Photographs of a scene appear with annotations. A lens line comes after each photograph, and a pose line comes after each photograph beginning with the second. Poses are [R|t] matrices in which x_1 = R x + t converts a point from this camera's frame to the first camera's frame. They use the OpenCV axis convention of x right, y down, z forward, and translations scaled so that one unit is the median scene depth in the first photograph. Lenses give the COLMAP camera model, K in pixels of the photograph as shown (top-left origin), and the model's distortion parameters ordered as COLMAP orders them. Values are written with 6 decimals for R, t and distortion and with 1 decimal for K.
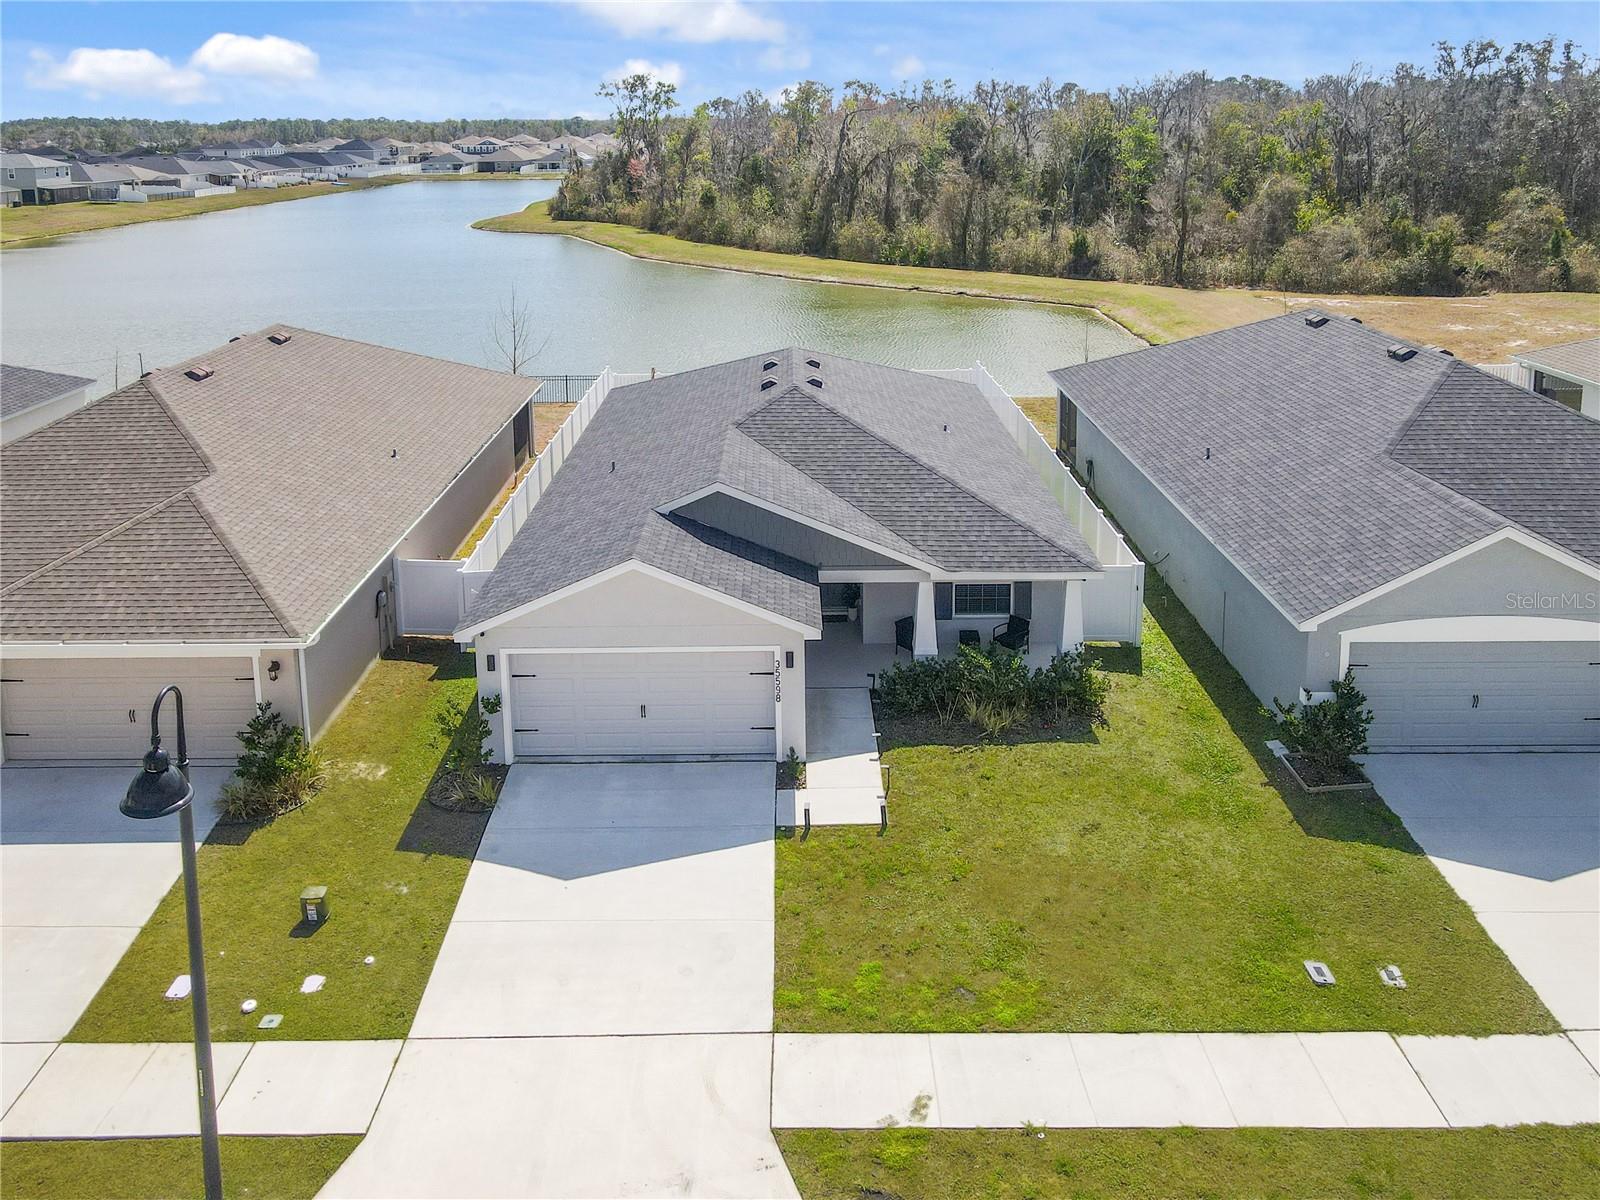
lens RADIAL K [[1255.8, 0, 765.1], [0, 1255.8, 599.2], [0, 0, 1]] dist [0.011933, 0.007330]
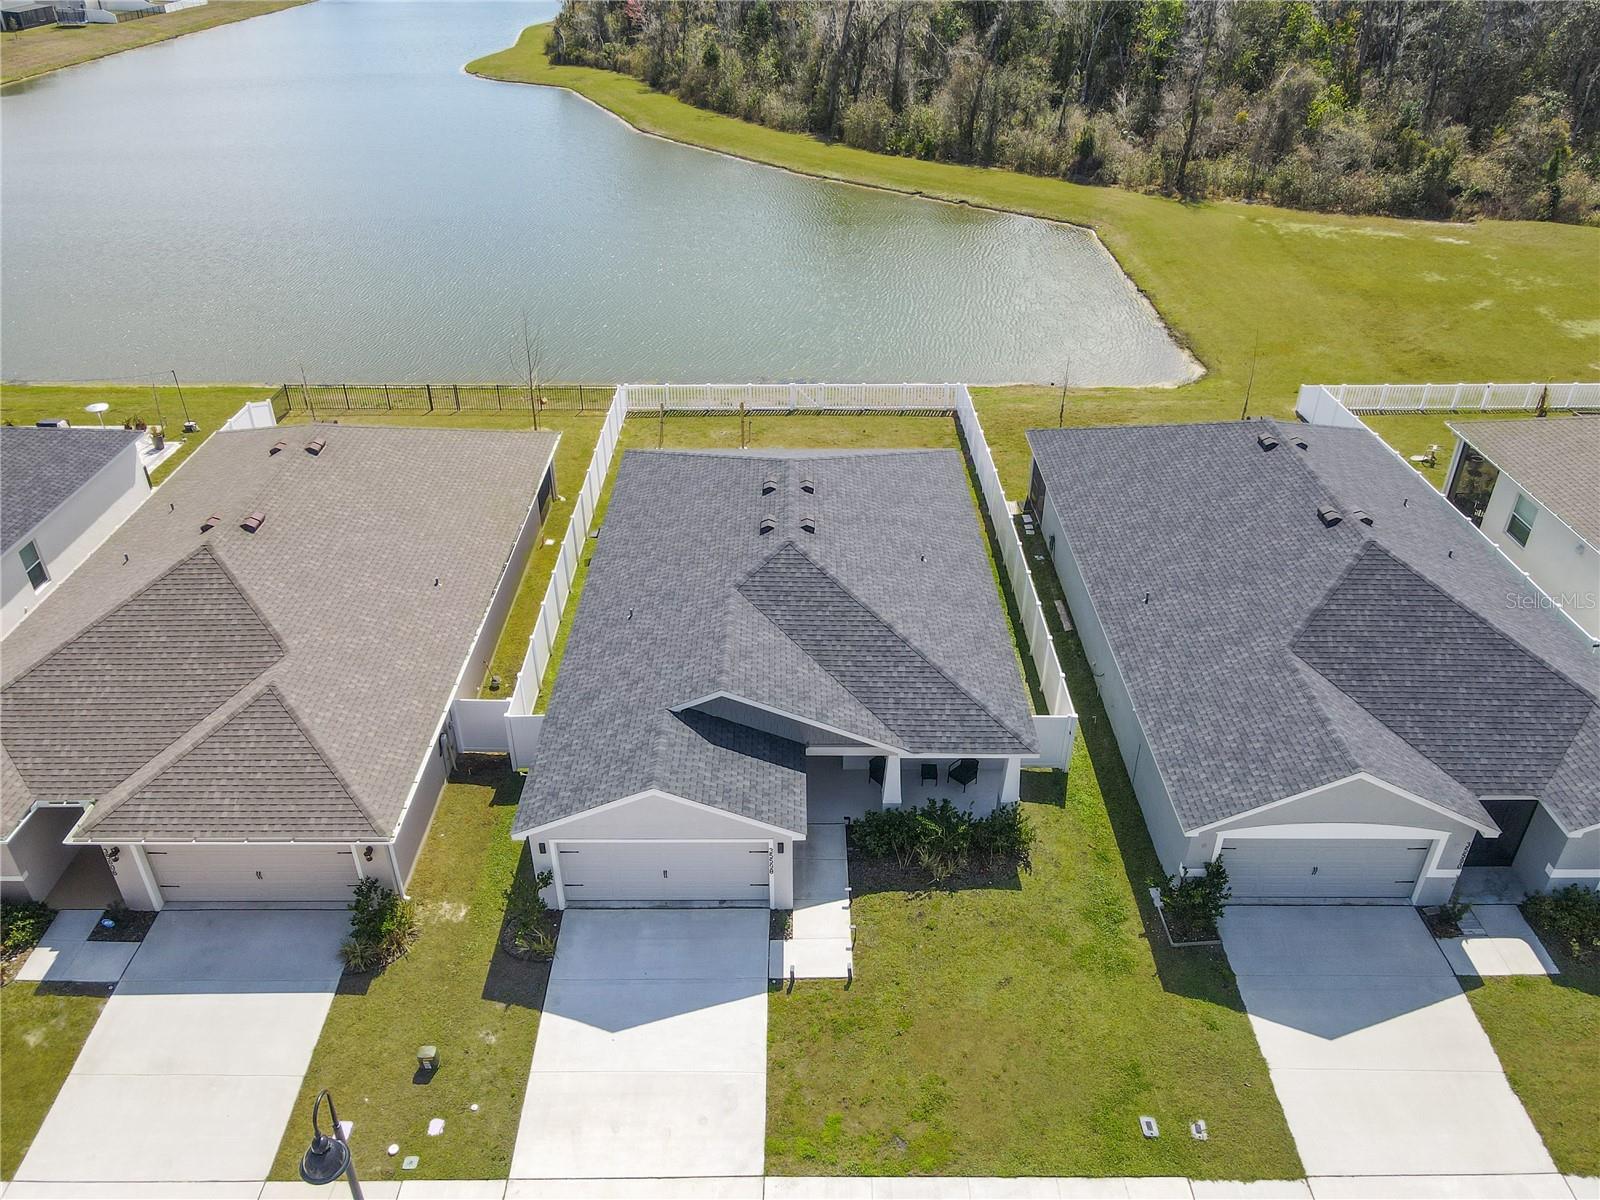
lens RADIAL K [[1171.8, 0, 800.0], [0, 1171.8, 600.0], [0, 0, 1]] dist [0.016530, -0.000014]
pose [[0.999775, 0.004841, 0.020650, 0.013108], [-0.012566, 0.919540, 0.392795, -0.625969], [-0.017087, -0.392966, 0.919394, 0.016090]]
